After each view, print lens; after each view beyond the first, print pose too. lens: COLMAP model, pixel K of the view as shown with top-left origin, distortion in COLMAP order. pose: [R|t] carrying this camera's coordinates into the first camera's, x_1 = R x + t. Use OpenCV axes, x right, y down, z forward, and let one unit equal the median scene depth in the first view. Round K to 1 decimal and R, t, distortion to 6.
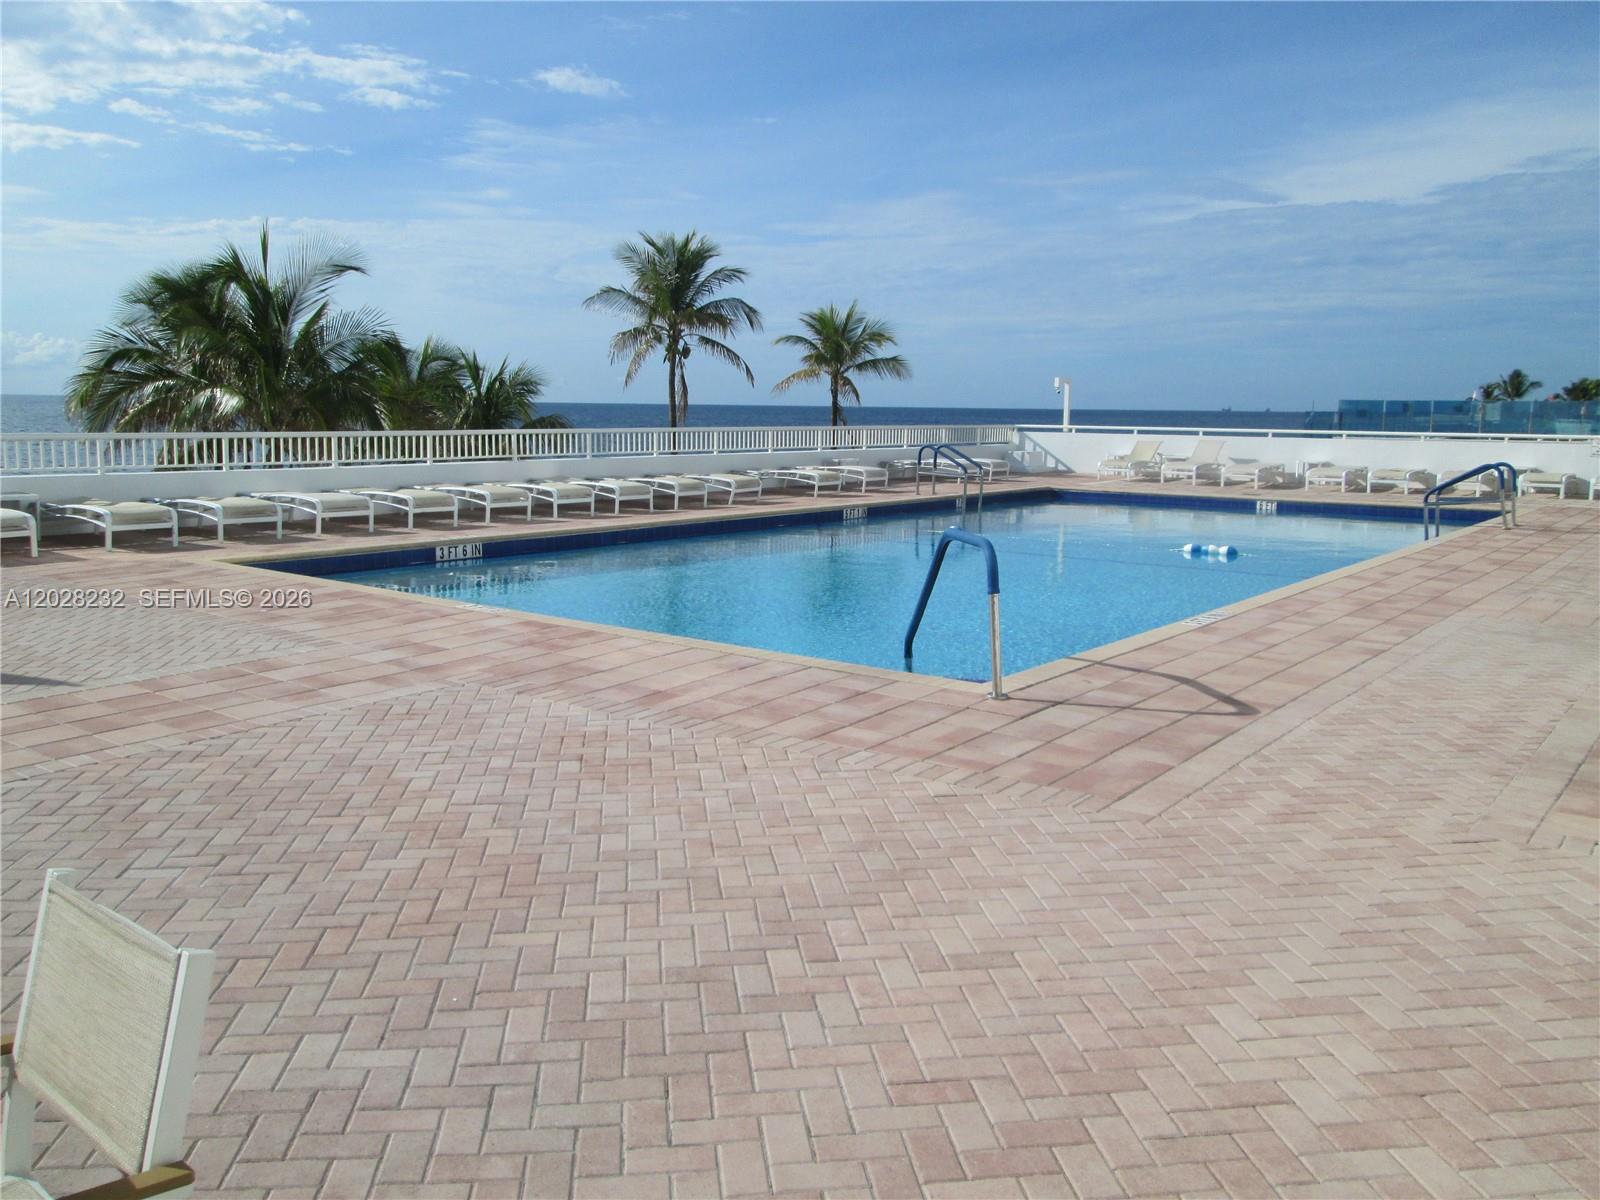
lens RADIAL K [[1316.2, 0, 800.0], [0, 1316.2, 600.0], [0, 0, 1]] dist [-0.037039, 0.019761]
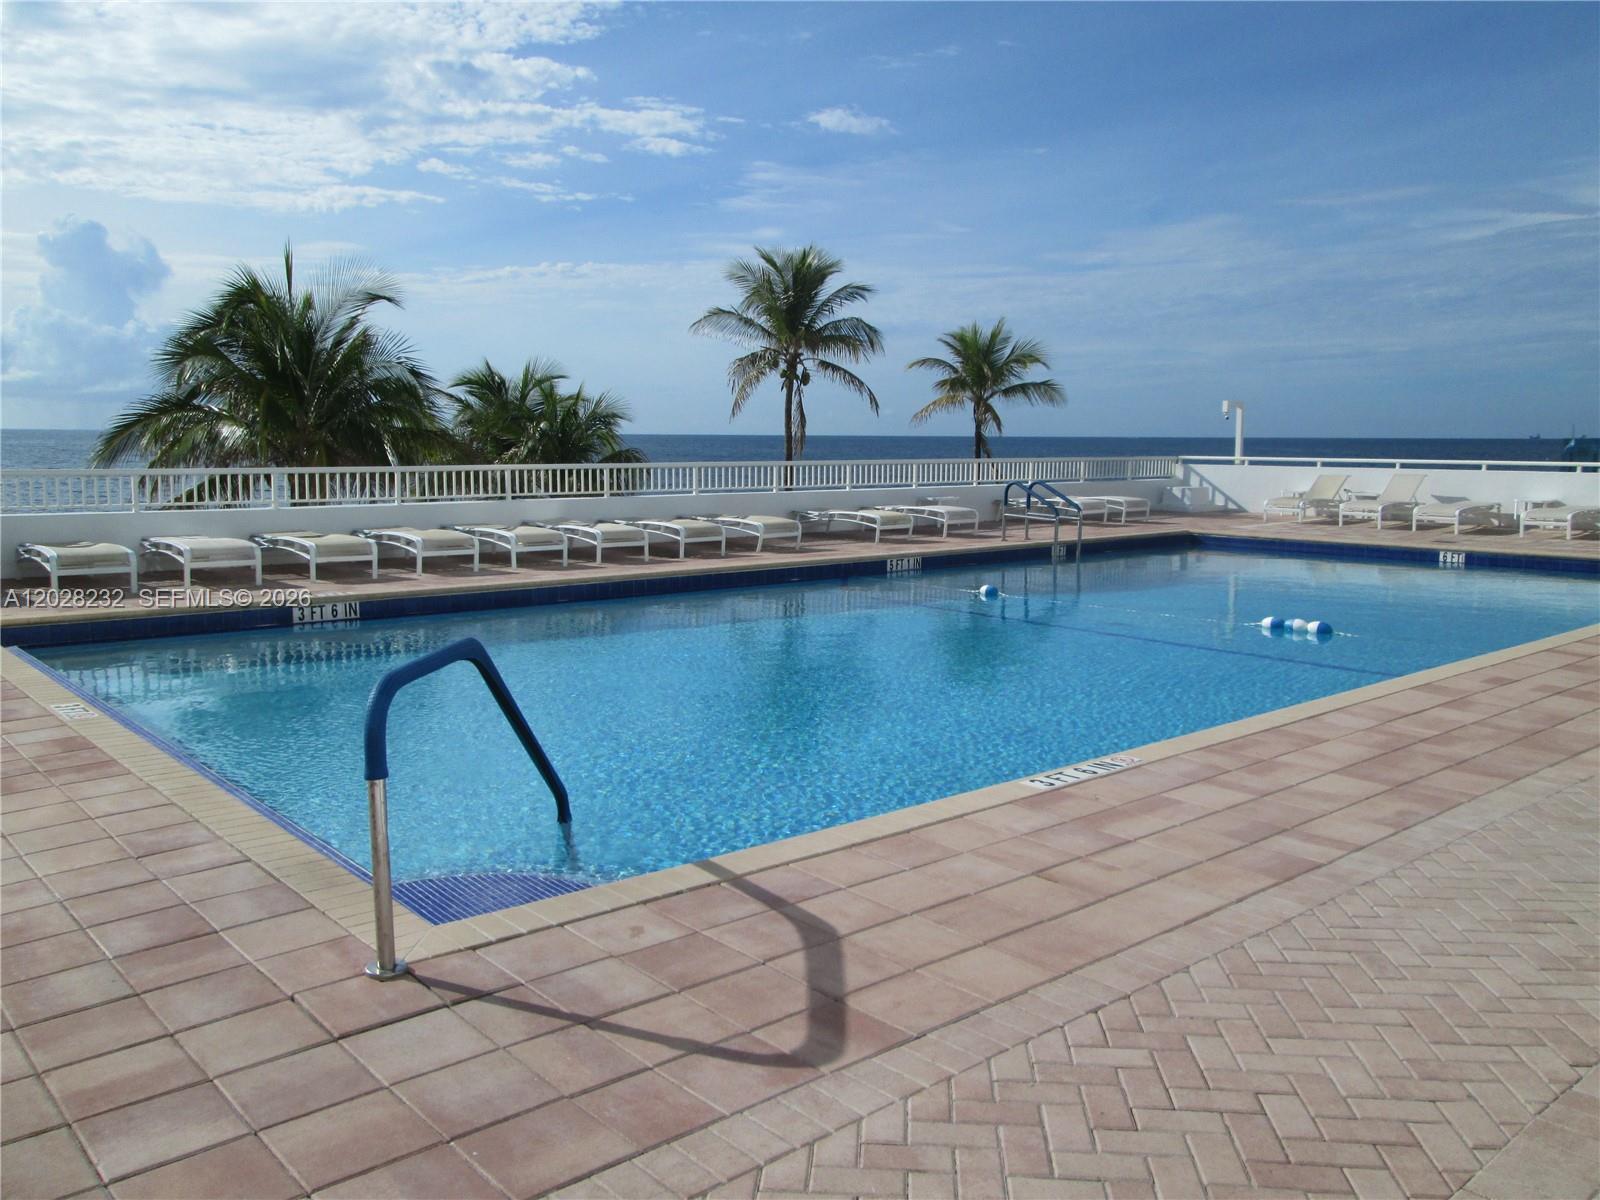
lens RADIAL K [[1316.2, 0, 800.0], [0, 1316.2, 600.0], [0, 0, 1]] dist [-0.037039, 0.019761]
pose [[0.980476, 0.016600, -0.195937, 0.091385], [-0.021341, 0.999528, -0.022112, -0.015034], [0.195477, 0.025861, 0.980367, 0.111986]]
